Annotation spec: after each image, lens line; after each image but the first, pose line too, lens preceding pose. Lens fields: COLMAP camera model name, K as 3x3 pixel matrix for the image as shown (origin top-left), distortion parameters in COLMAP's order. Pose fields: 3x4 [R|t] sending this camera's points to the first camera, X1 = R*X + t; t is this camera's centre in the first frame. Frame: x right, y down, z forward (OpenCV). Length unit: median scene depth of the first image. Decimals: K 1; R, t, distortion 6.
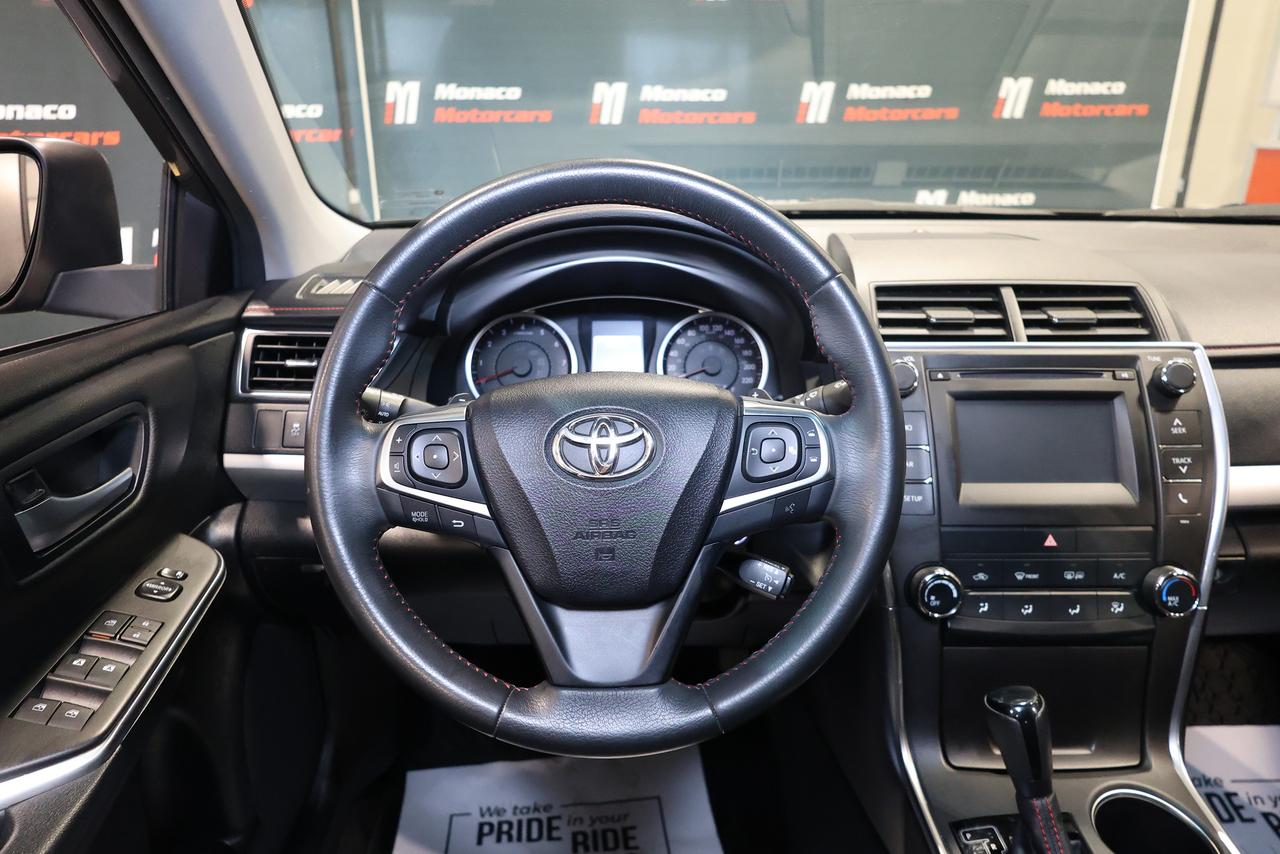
lens RADIAL K [[888.3, 0, 642.6], [0, 888.3, 430.2], [0, 0, 1]] dist [-0.005344, 0.003108]
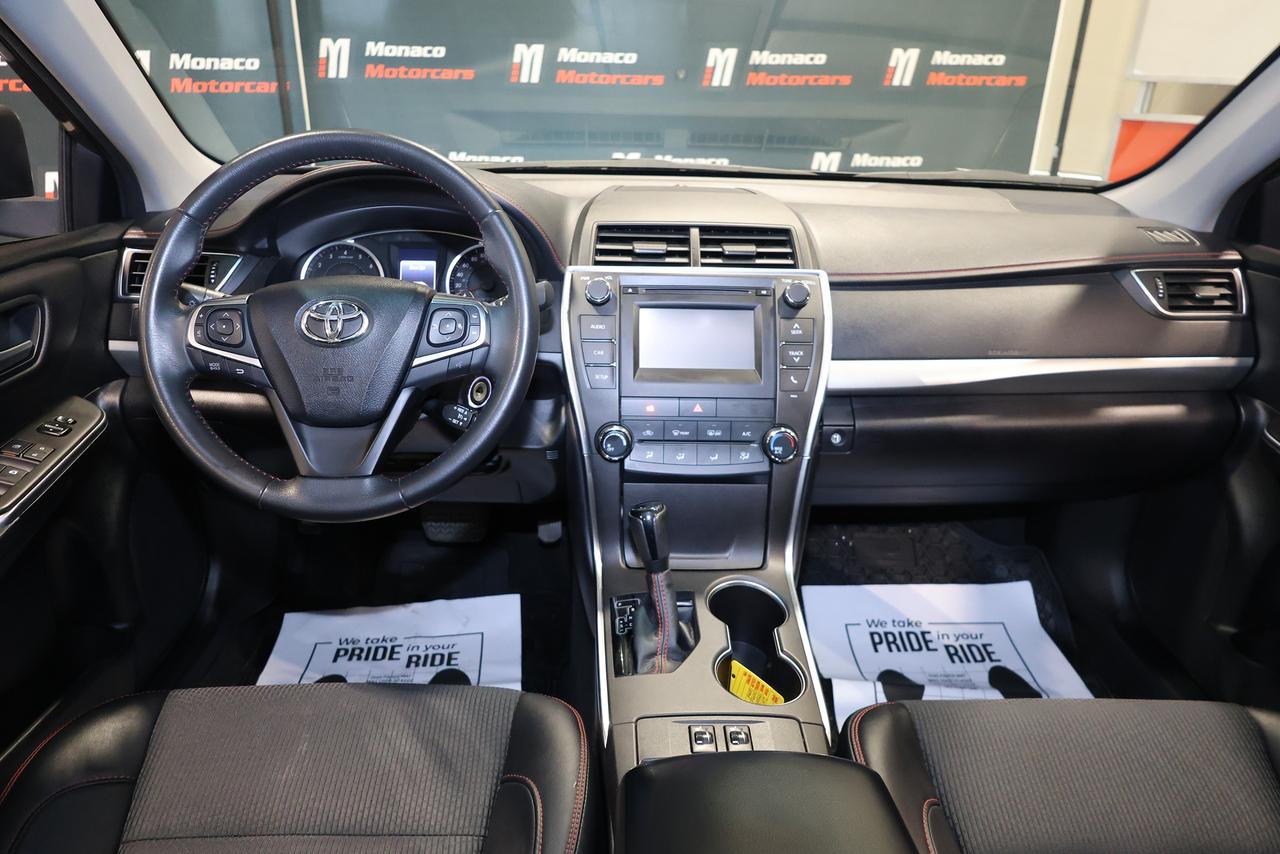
lens RADIAL K [[888.3, 0, 649.5], [0, 888.3, 428.8], [0, 0, 1]] dist [-0.005344, 0.003108]
pose [[0.999583, 0.014502, 0.024957, 0.330335], [-0.015660, 0.998780, 0.046843, 0.087945], [-0.024247, -0.047214, 0.998590, -0.389623]]
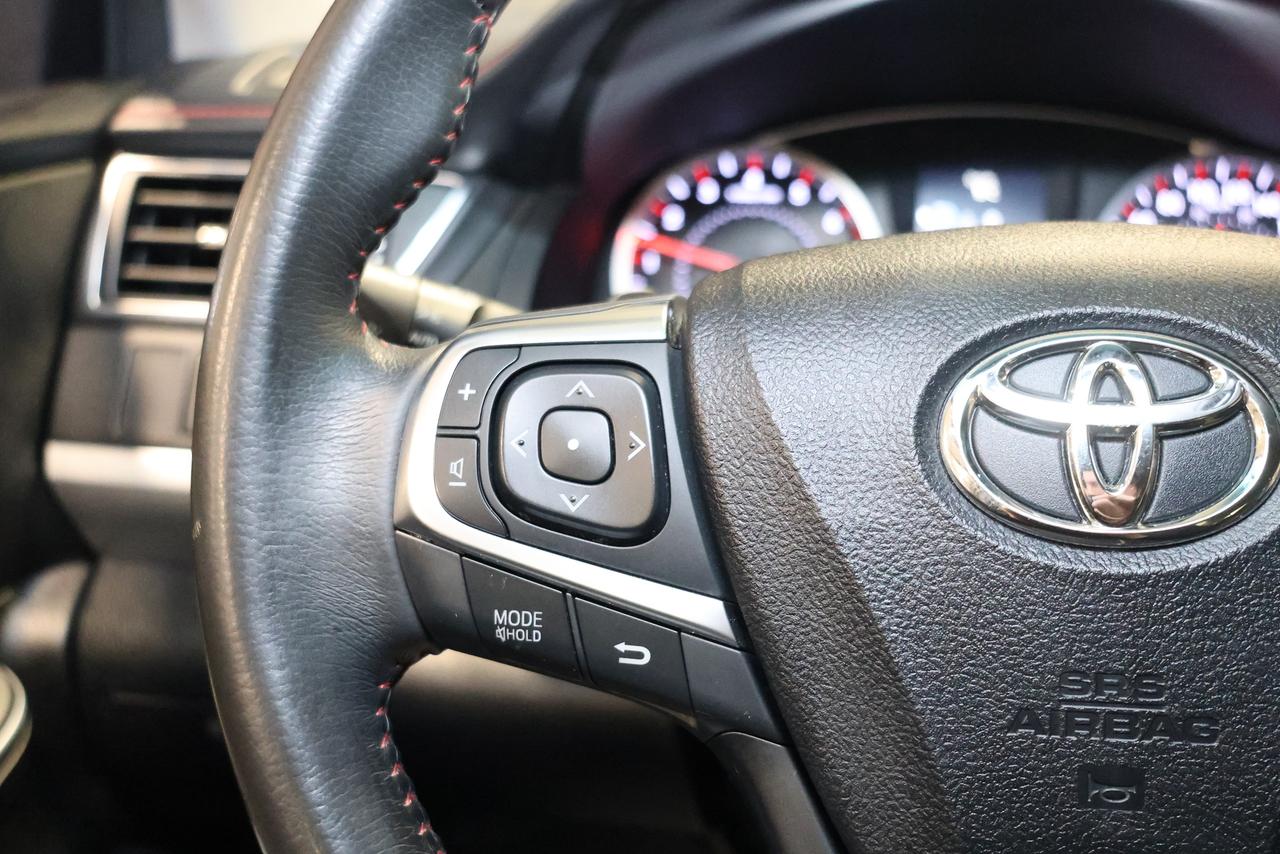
lens RADIAL K [[1545.4, 0, 629.8], [0, 1545.4, 422.8], [0, 0, 1]] dist [-0.005799, 0.000000]
pose [[0.988952, 0.039721, -0.142816, -0.095404], [-0.044675, 0.998500, -0.031645, 0.028160], [0.141345, 0.037676, 0.989243, 0.318454]]
